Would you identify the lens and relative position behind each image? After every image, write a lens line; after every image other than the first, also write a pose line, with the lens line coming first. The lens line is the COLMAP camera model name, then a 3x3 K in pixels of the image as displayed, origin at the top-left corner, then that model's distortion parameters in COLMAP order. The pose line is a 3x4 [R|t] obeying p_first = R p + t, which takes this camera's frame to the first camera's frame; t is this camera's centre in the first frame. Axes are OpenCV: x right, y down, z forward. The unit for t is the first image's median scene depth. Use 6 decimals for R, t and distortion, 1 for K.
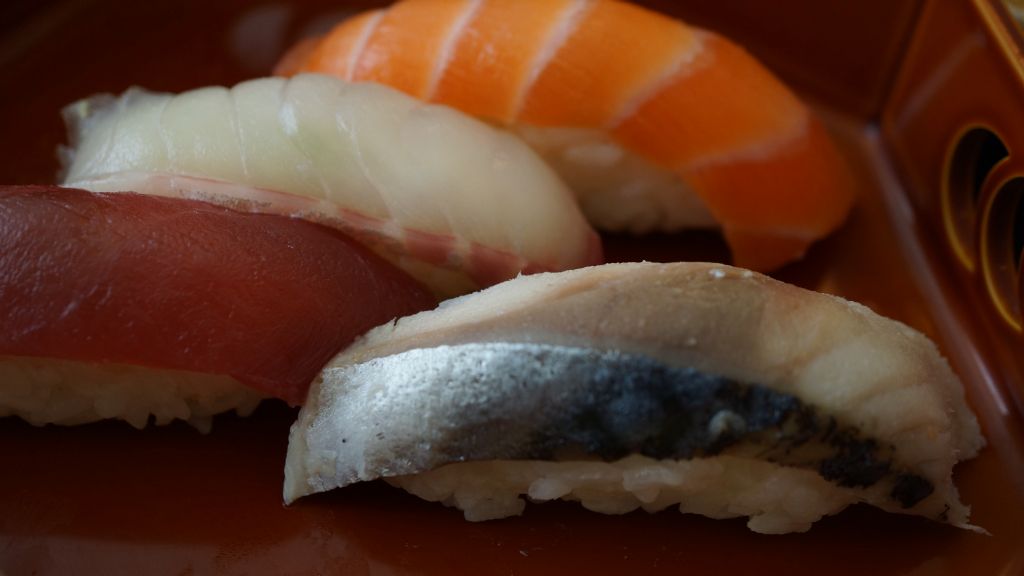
lens RADIAL K [[1302.2, 0, 513.1], [0, 1302.2, 288.4], [0, 0, 1]] dist [-0.007191, -0.026241]
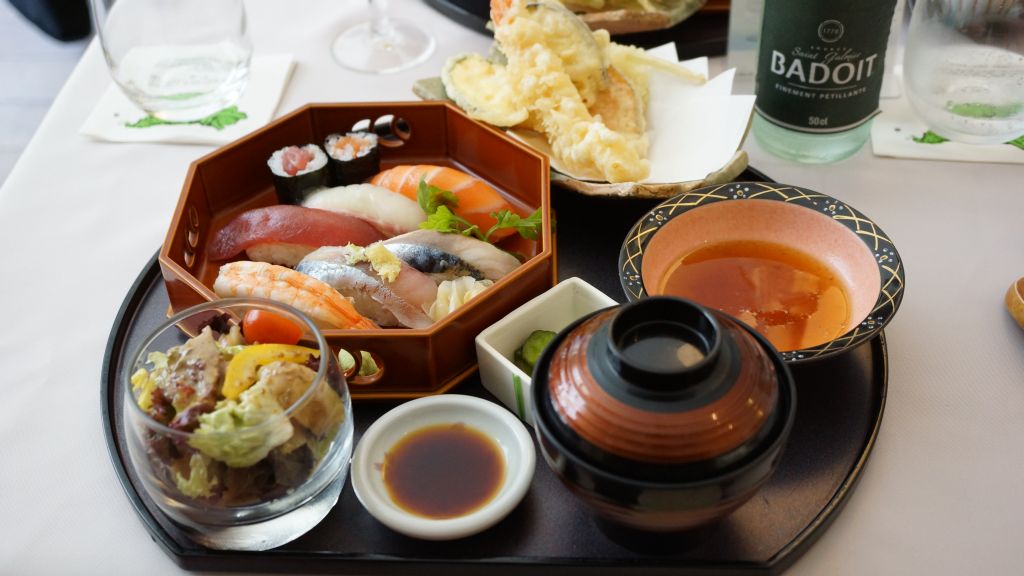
lens RADIAL K [[1239.5, 0, 512.0], [0, 1239.5, 288.0], [0, 0, 1]] dist [0.002299, 0.008874]
pose [[0.982927, 0.055101, -0.175550, 1.085125], [-0.080900, 0.986355, -0.143381, 0.735469], [0.165254, 0.155135, 0.973973, -2.867852]]
